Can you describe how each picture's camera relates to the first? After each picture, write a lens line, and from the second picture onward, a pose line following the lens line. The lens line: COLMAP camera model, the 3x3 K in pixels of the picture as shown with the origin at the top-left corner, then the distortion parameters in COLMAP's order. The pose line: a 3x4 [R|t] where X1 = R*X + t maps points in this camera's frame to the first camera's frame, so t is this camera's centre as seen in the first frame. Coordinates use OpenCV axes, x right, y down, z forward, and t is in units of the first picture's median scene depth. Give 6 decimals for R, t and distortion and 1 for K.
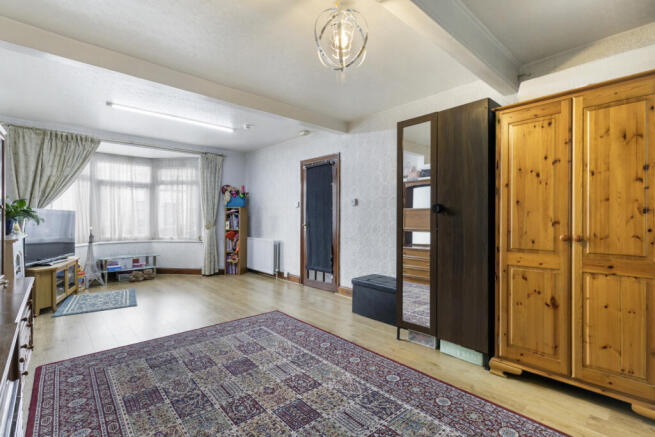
lens RADIAL K [[302.6, 0, 365.1], [0, 302.6, 217.7], [0, 0, 1]] dist [0.000661, 0.000362]
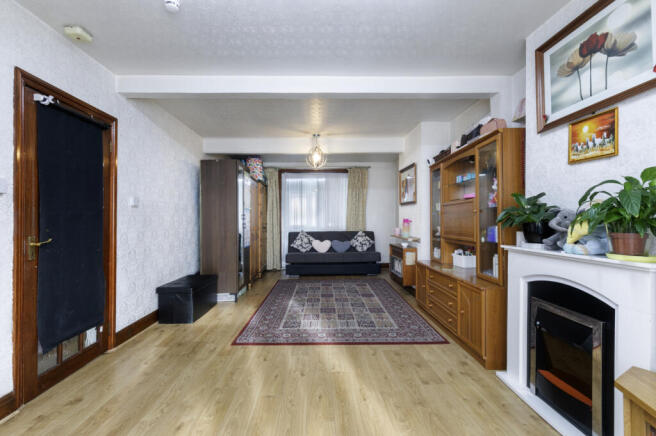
lens RADIAL K [[326.4, 0, 340.6], [0, 326.4, 210.3], [0, 0, 1]] dist [0.000925, -0.000244]
pose [[-0.744341, 0.027945, 0.667215, -0.830802], [0.008692, 0.999445, -0.032163, 0.004114], [-0.667743, -0.018141, -0.744171, 1.144409]]
